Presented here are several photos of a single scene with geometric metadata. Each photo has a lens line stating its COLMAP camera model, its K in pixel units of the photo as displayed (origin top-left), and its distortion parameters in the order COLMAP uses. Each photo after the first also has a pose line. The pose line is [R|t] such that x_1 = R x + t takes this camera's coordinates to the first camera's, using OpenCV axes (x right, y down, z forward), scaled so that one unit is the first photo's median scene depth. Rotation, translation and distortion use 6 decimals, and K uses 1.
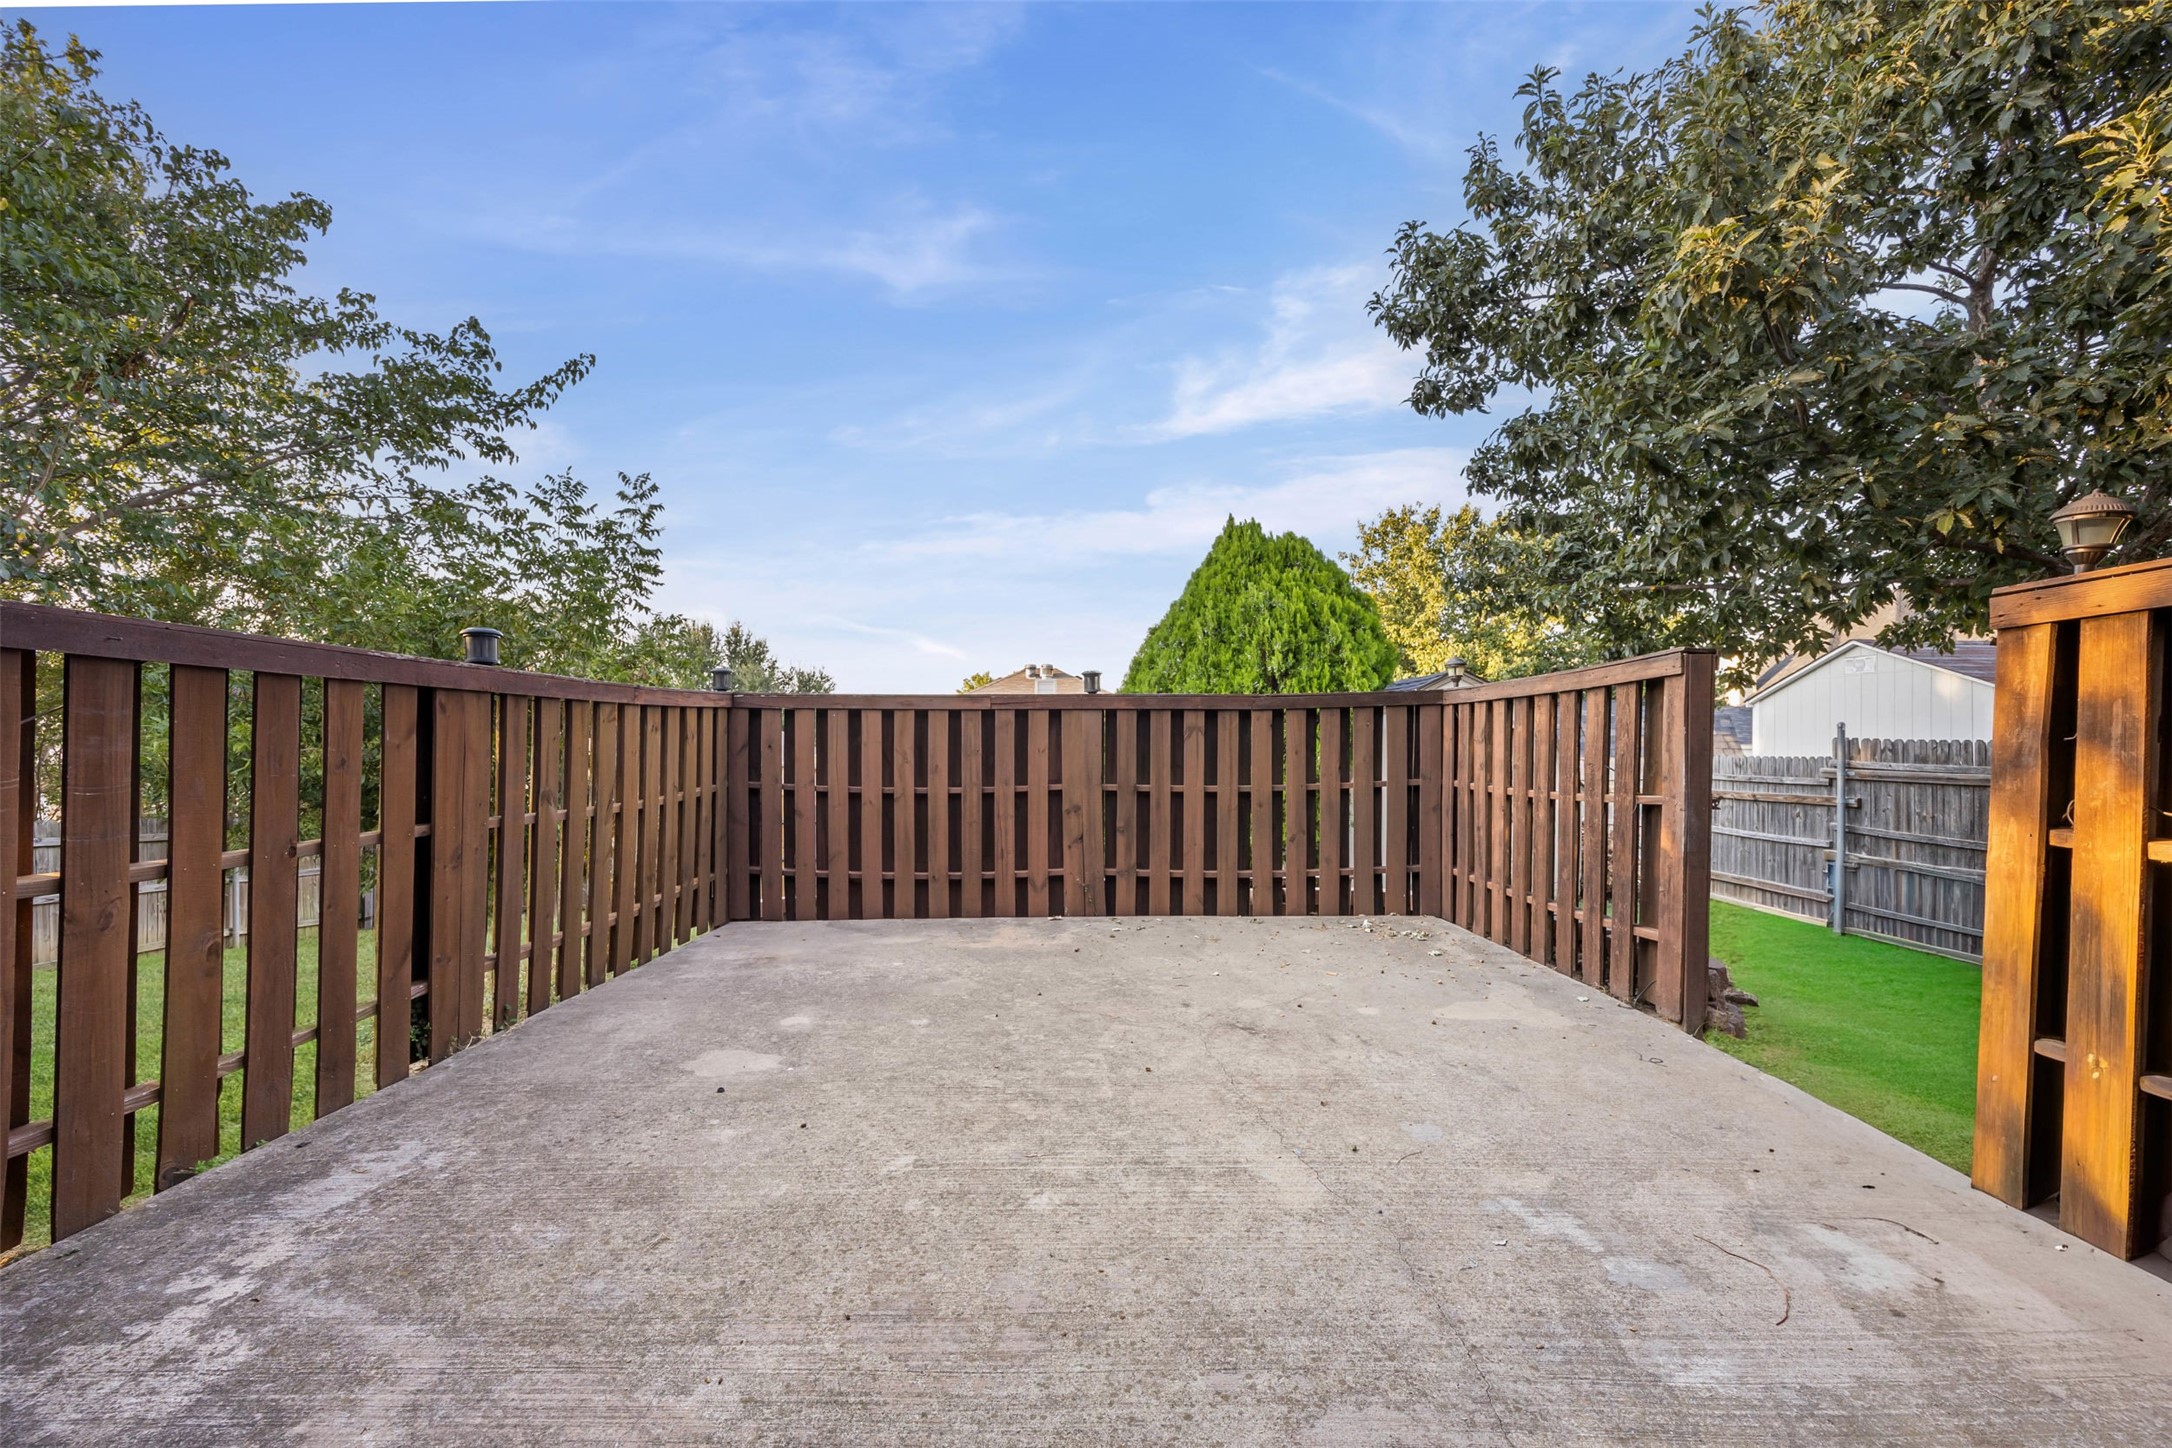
lens RADIAL K [[833.1, 0, 1080.6], [0, 833.1, 738.2], [0, 0, 1]] dist [-0.002957, 0.000336]
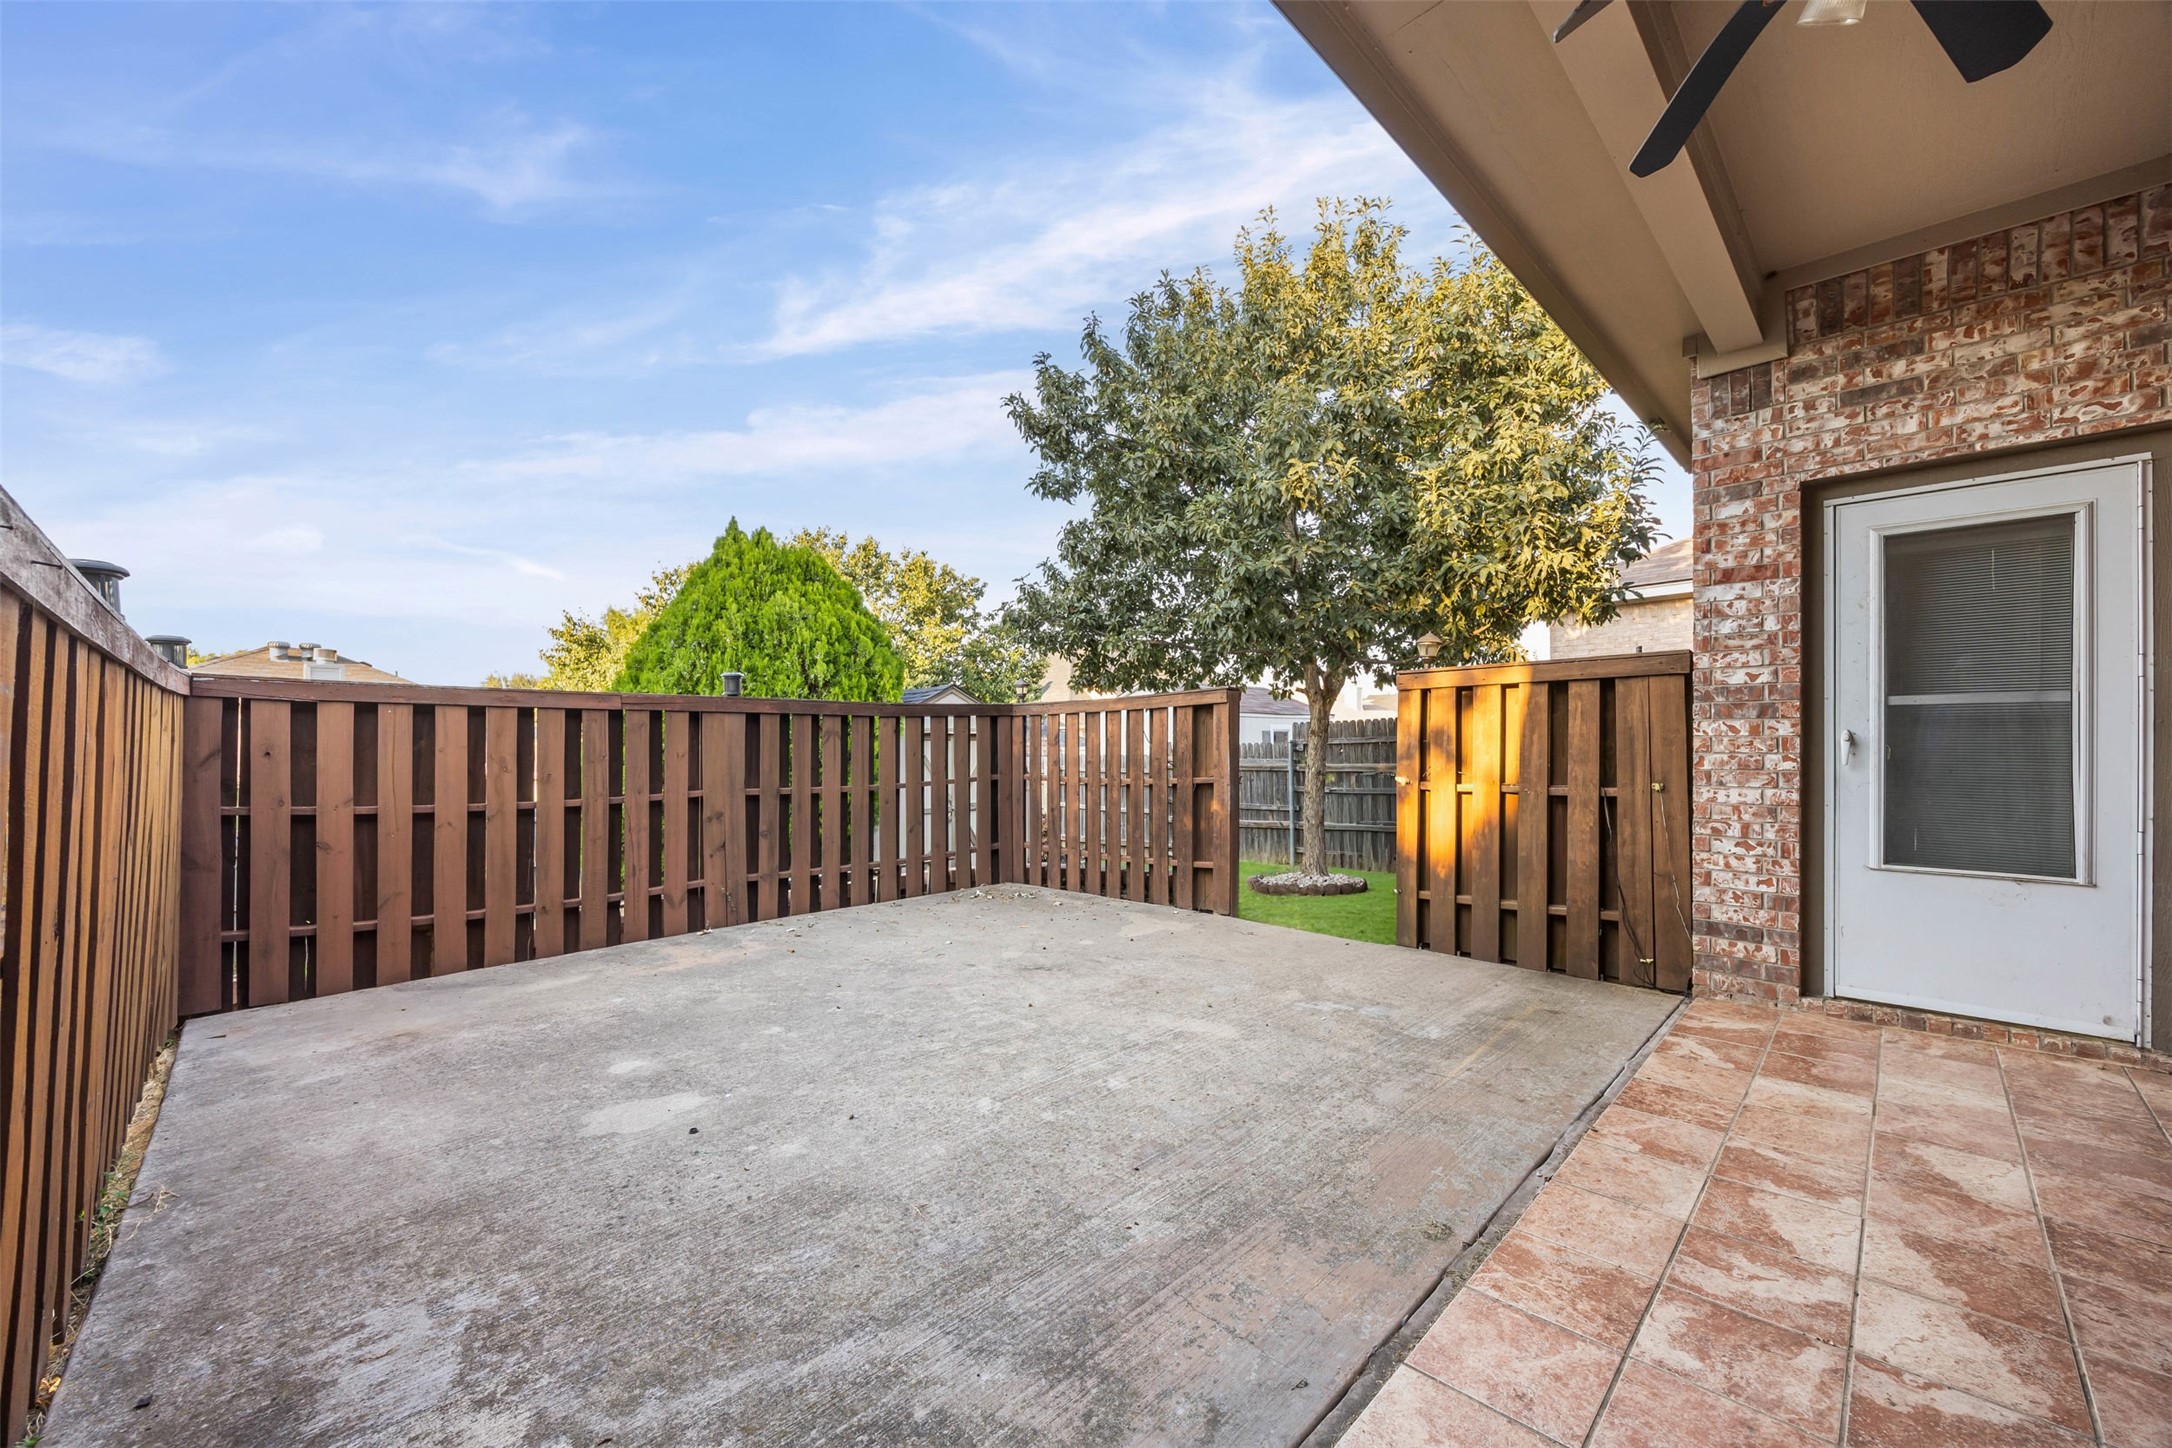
lens RADIAL K [[833.1, 0, 1071.9], [0, 833.1, 725.3], [0, 0, 1]] dist [-0.002957, 0.000336]
pose [[0.704391, 0.014559, 0.709663, -0.637945], [0.001646, 0.999753, -0.022144, 0.004349], [-0.709810, 0.016767, 0.704193, 0.055637]]
